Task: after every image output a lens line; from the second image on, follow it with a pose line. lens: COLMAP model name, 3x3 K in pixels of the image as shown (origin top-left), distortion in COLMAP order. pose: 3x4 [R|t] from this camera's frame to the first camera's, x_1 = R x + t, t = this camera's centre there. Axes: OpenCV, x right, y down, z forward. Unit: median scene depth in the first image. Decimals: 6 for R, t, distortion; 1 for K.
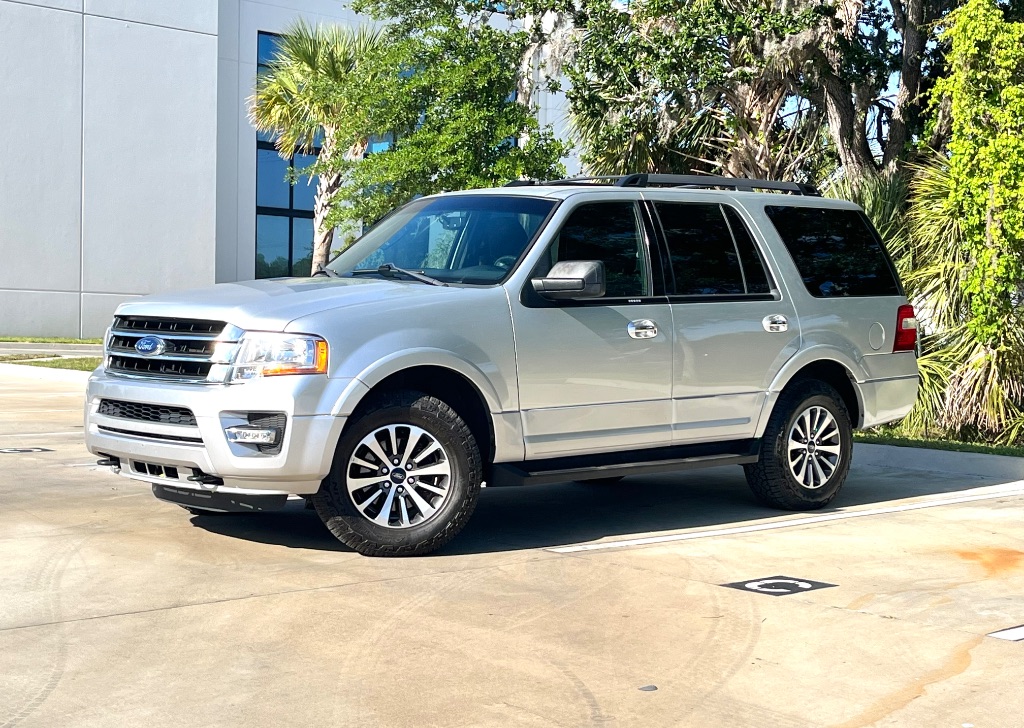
lens RADIAL K [[1744.3, 0, 508.6], [0, 1744.3, 367.0], [0, 0, 1]] dist [0.113806, 0.000000]
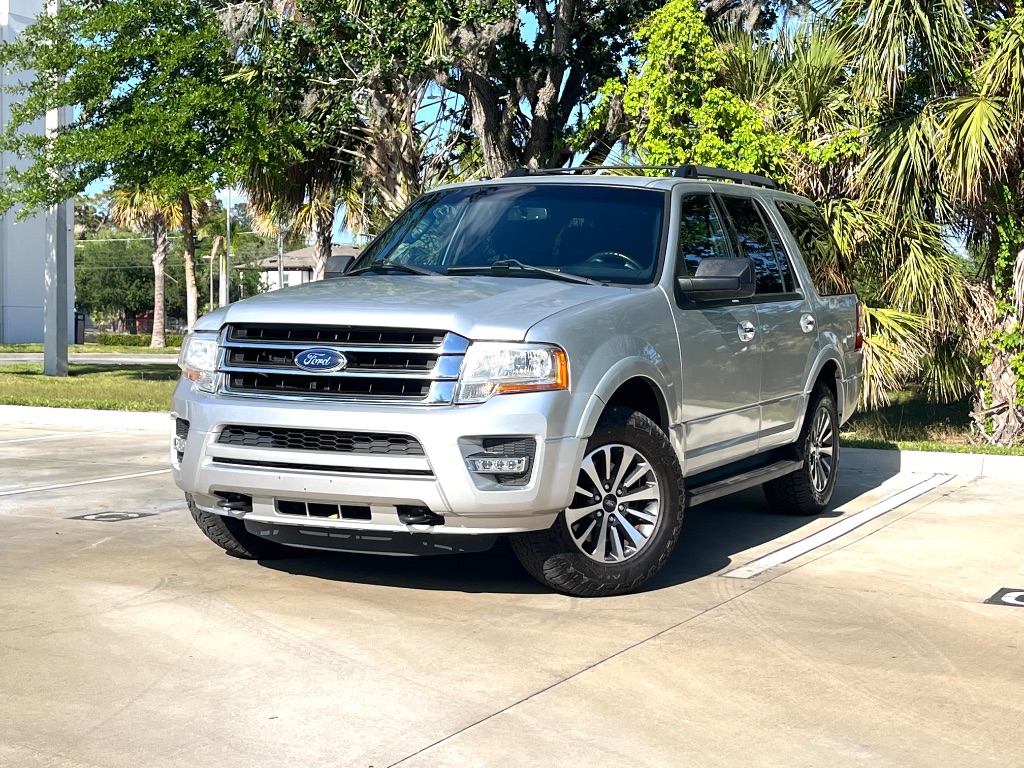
lens RADIAL K [[1729.2, 0, 510.5], [0, 1729.2, 387.7], [0, 0, 1]] dist [0.116194, 0.000000]
pose [[0.921070, -0.023577, 0.388684, -0.422001], [0.017023, 0.999649, 0.020296, -0.013433], [-0.389026, -0.012078, 0.921148, 0.206926]]
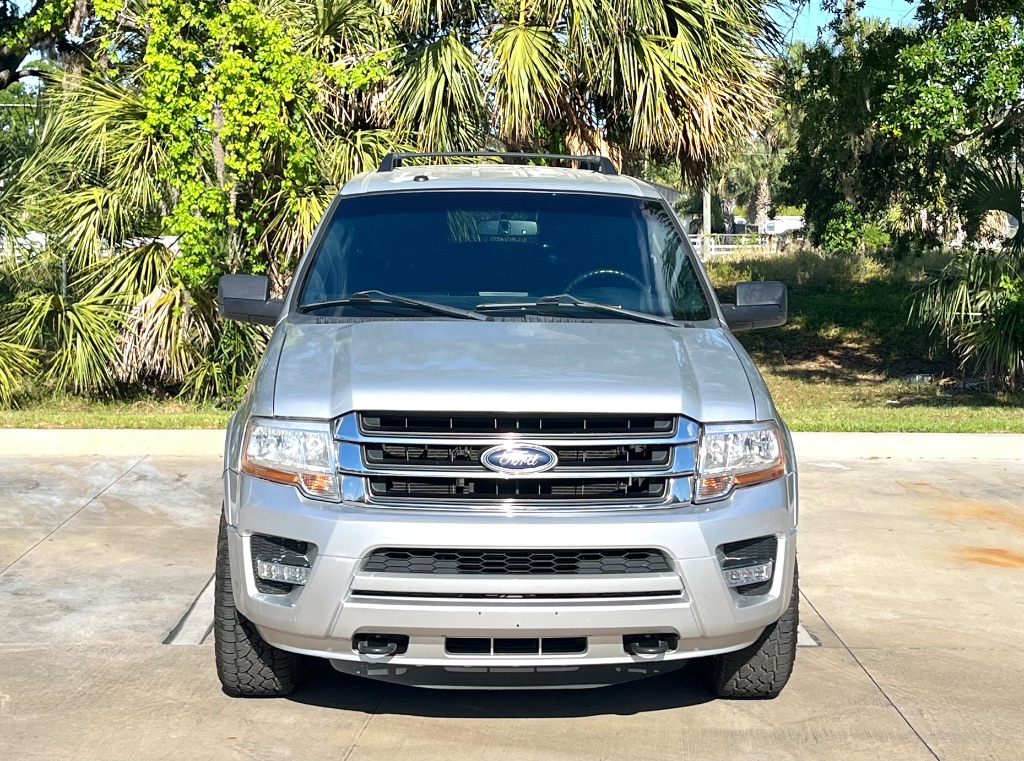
lens RADIAL K [[1877.5, 0, 519.7], [0, 1877.5, 335.7], [0, 0, 1]] dist [0.106611, 0.000000]
pose [[0.626756, -0.075967, 0.775504, -0.710703], [0.030654, 0.996870, 0.072878, -0.103635], [-0.778613, -0.021904, 0.627122, 0.543496]]
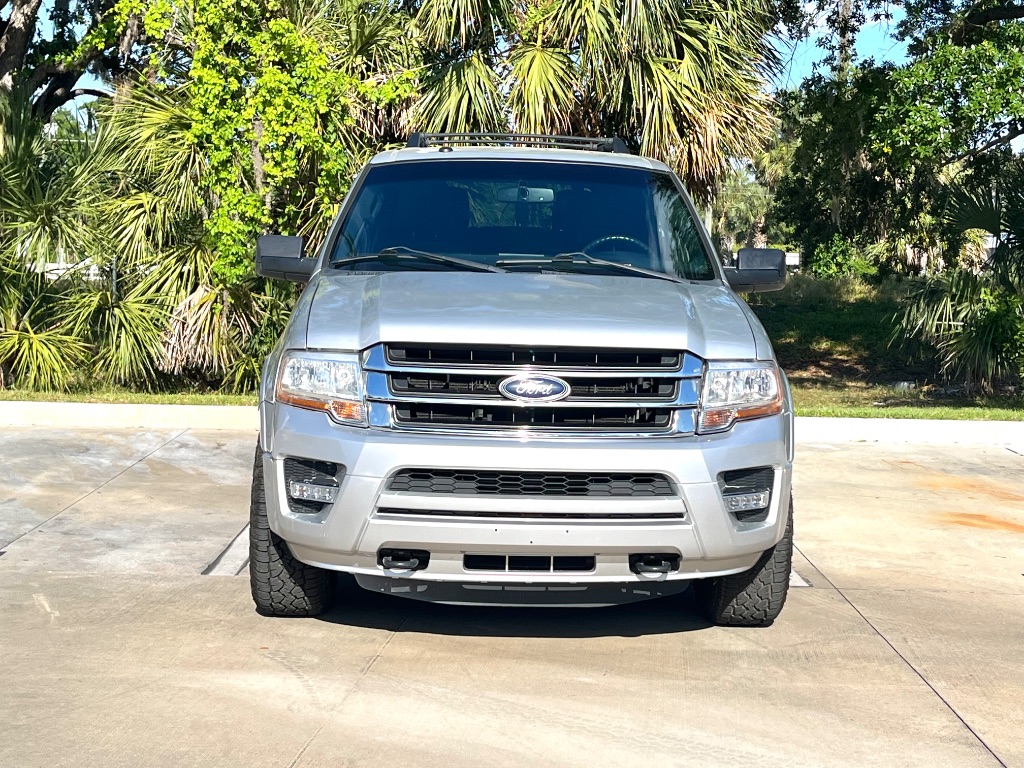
lens RADIAL K [[1729.2, 0, 516.3], [0, 1729.2, 377.0], [0, 0, 1]] dist [0.116194, 0.000000]
pose [[0.634920, -0.071155, 0.769294, -0.707733], [0.018169, 0.996850, 0.077207, -0.066661], [-0.772364, -0.035043, 0.634213, 0.548797]]
